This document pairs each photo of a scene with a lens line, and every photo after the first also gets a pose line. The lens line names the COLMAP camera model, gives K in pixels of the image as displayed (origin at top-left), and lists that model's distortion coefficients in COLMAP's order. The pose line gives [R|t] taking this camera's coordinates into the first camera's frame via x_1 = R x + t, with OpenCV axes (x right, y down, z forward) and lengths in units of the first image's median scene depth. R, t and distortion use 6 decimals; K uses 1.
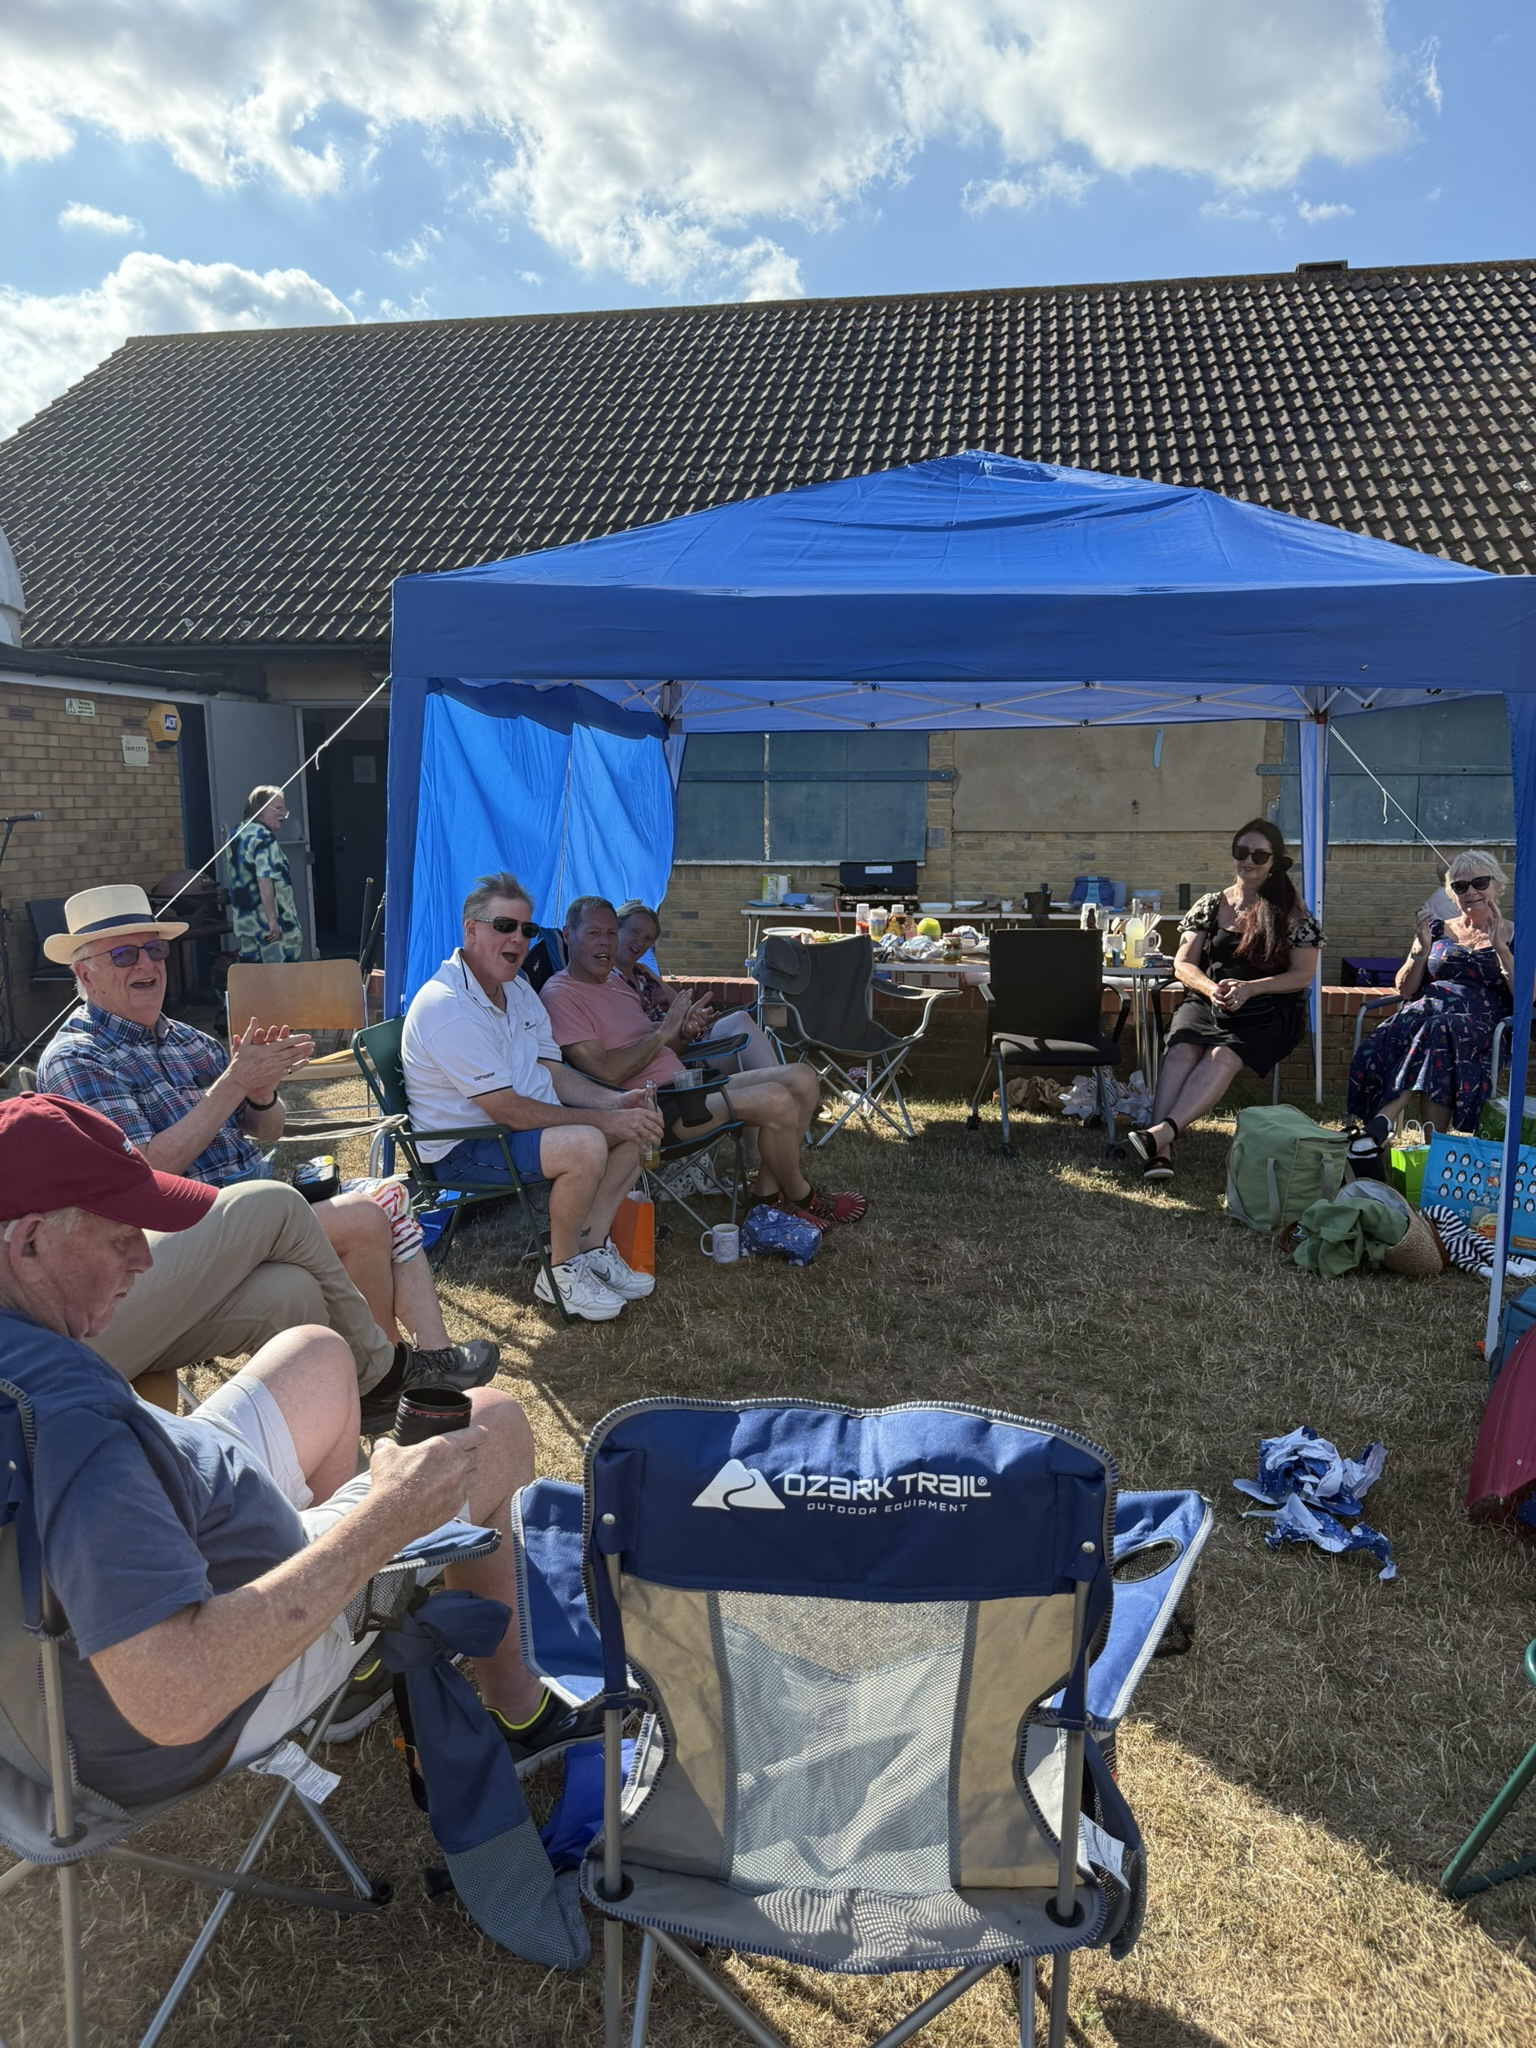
lens RADIAL K [[1437.3, 0, 758.4], [0, 1437.3, 1026.7], [0, 0, 1]] dist [0.017945, -0.033537]
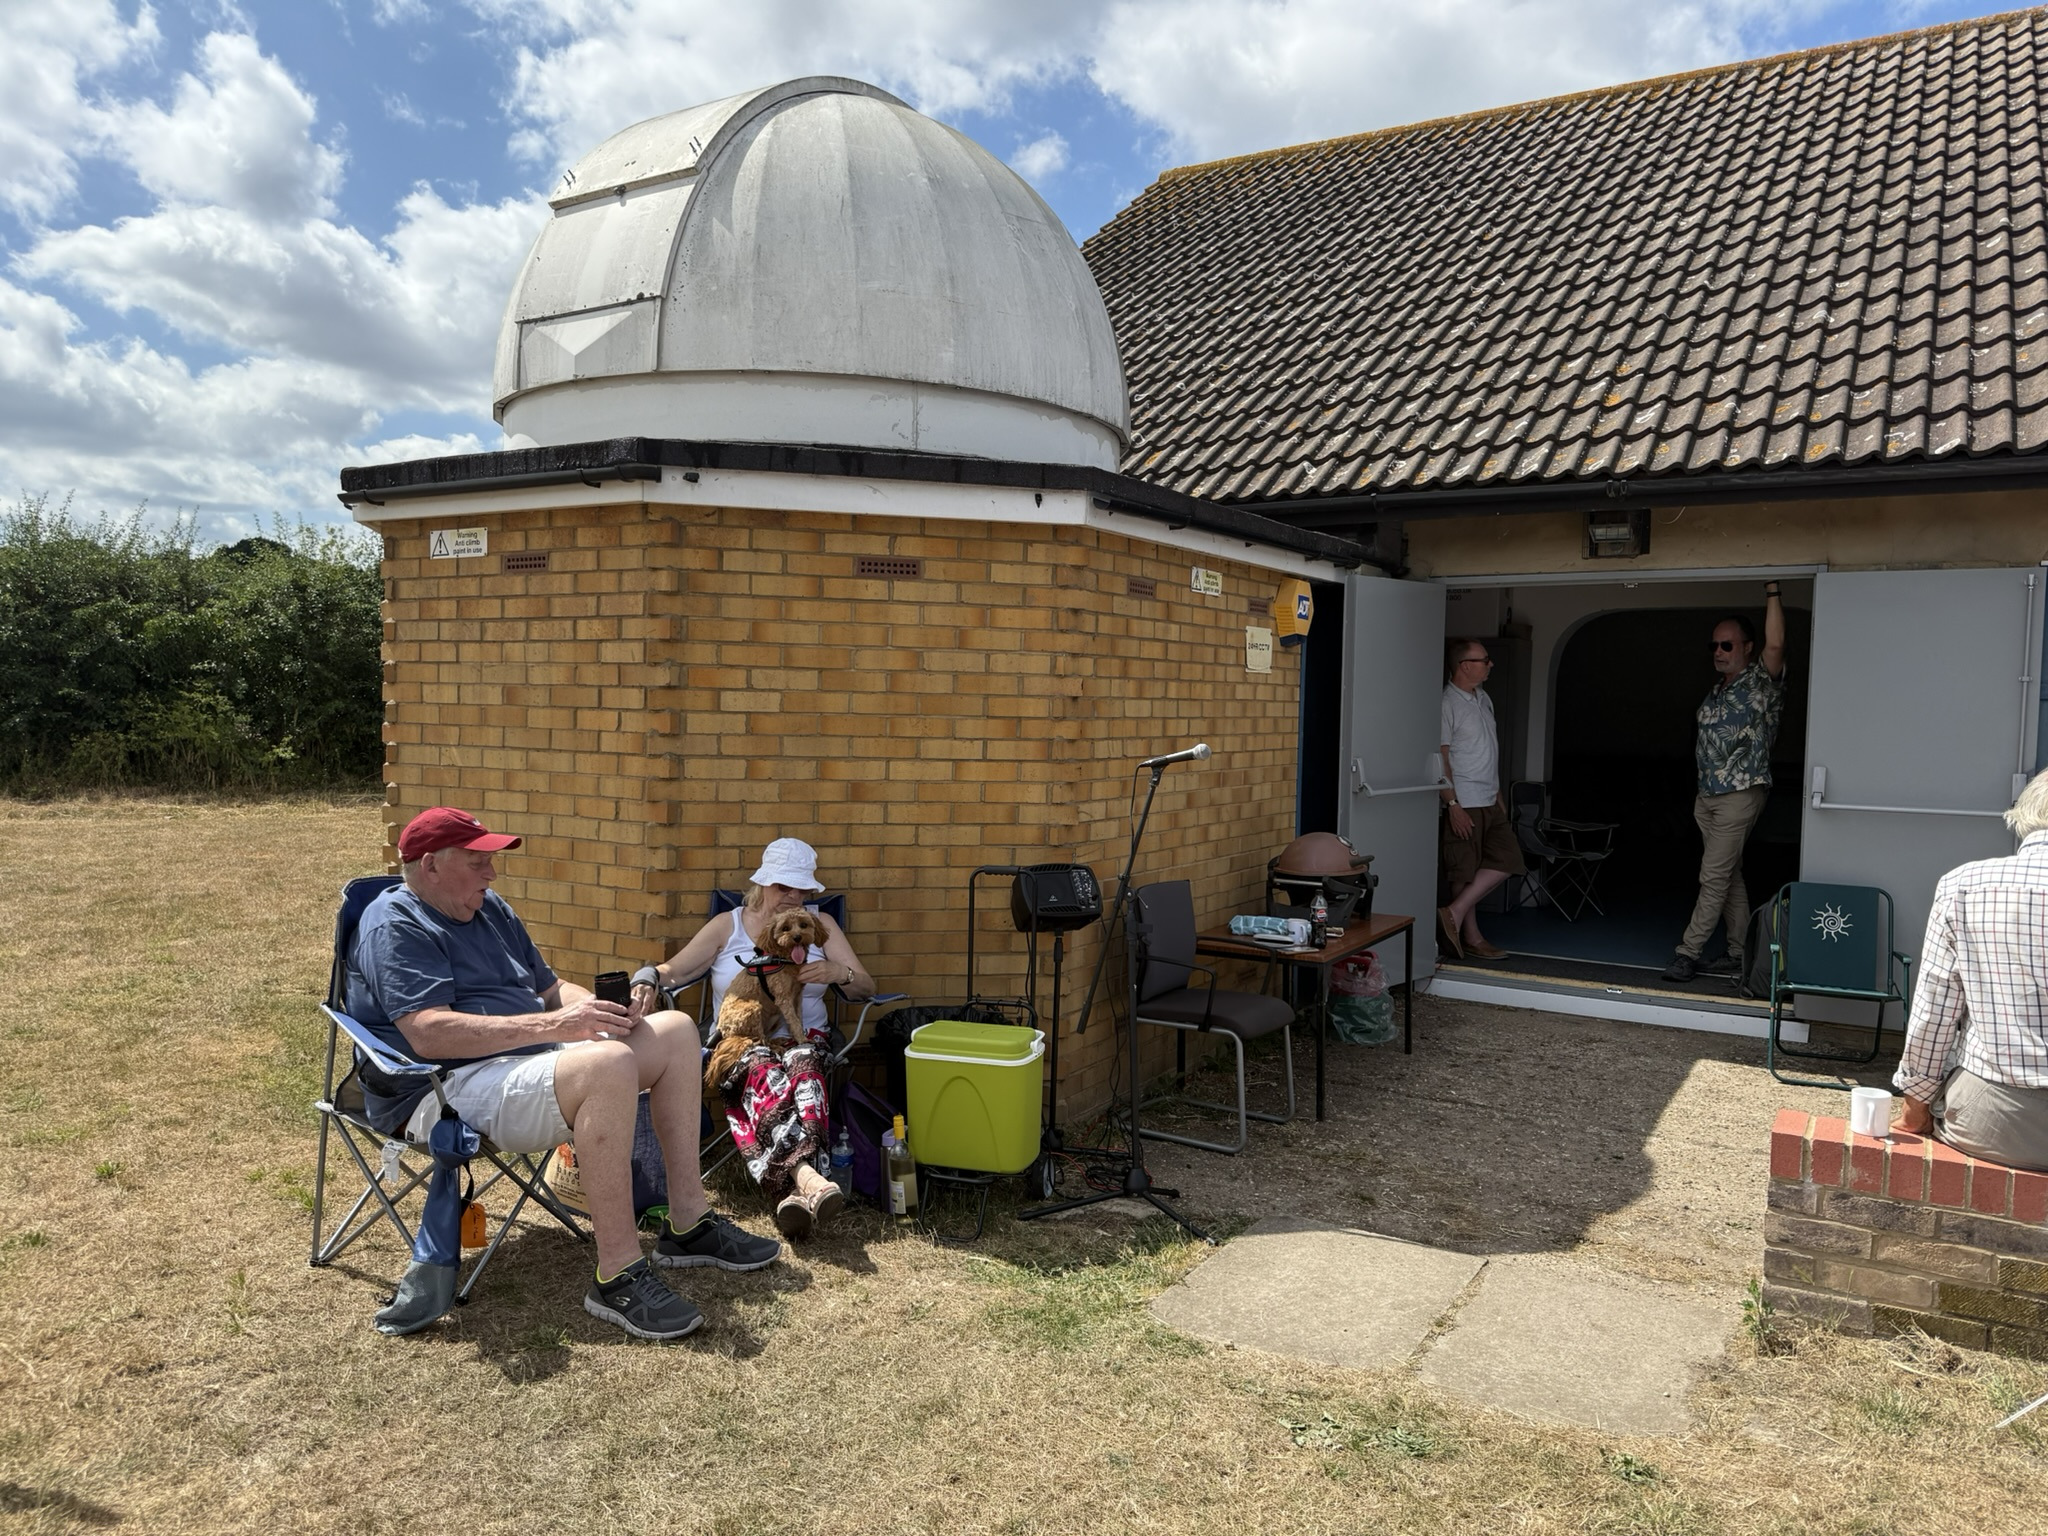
lens RADIAL K [[1437.3, 0, 1023.9], [0, 1437.3, 773.3], [0, 0, 1]] dist [0.017945, -0.033537]
pose [[0.926213, 0.028159, -0.375947, -0.278565], [-0.070712, 0.992484, -0.099872, -0.061743], [0.370309, 0.119087, 0.921244, 0.358549]]
